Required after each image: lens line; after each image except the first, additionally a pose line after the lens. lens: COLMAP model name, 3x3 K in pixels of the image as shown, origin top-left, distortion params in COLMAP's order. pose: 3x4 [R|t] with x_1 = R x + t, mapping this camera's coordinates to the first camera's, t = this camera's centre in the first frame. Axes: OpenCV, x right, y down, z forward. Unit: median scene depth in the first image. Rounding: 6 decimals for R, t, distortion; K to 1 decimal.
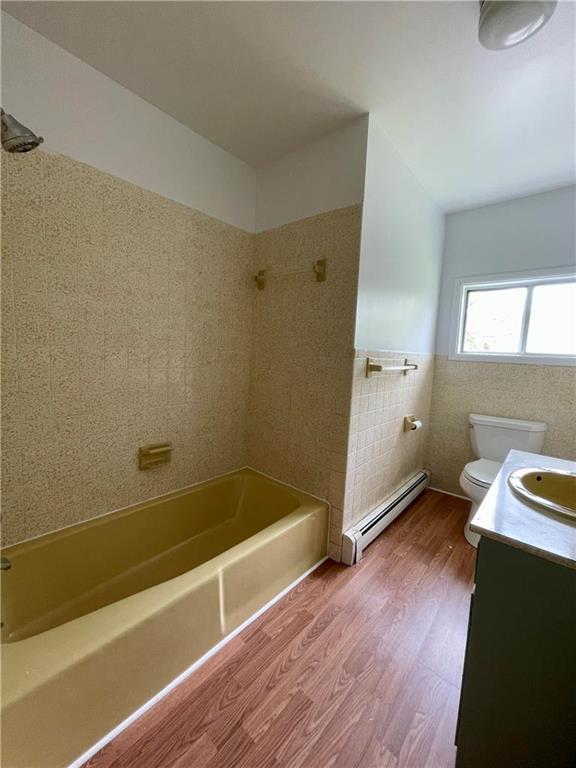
lens RADIAL K [[318.3, 0, 274.5], [0, 318.3, 382.4], [0, 0, 1]] dist [-0.001426, -0.000223]
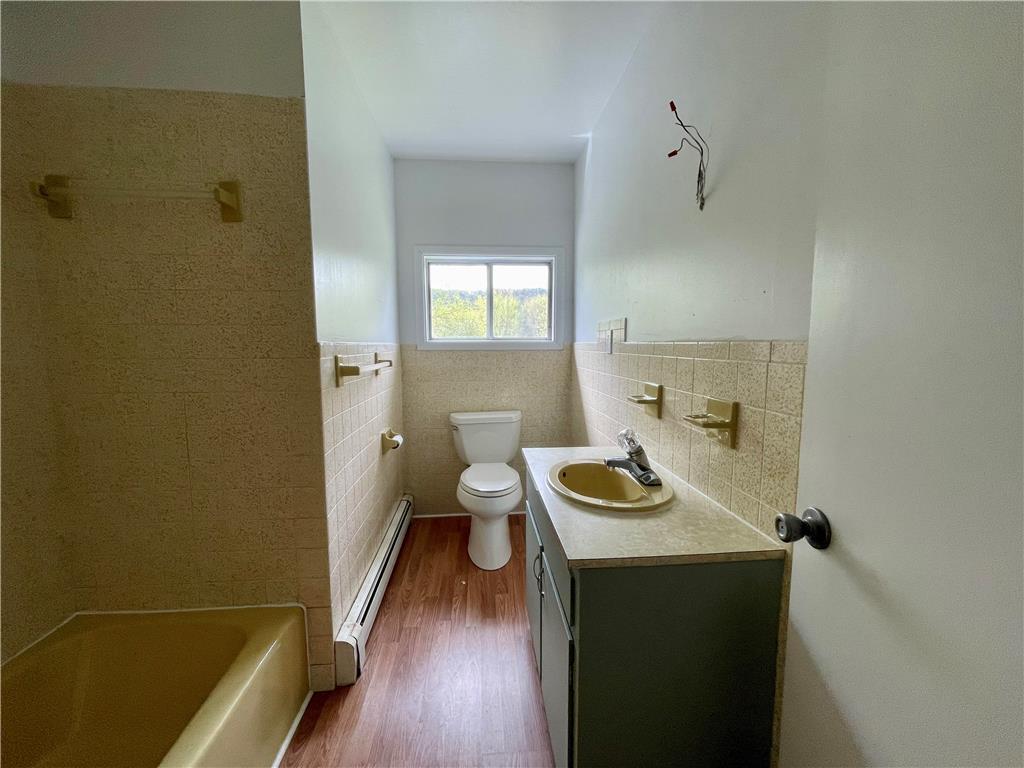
lens RADIAL K [[424.4, 0, 508.4], [0, 424.4, 385.4], [0, 0, 1]] dist [-0.001426, -0.000223]
pose [[0.674027, -0.119640, 0.728954, -0.089566], [0.107781, 0.992165, 0.063180, -0.031947], [-0.730801, 0.035982, 0.681641, 0.158258]]
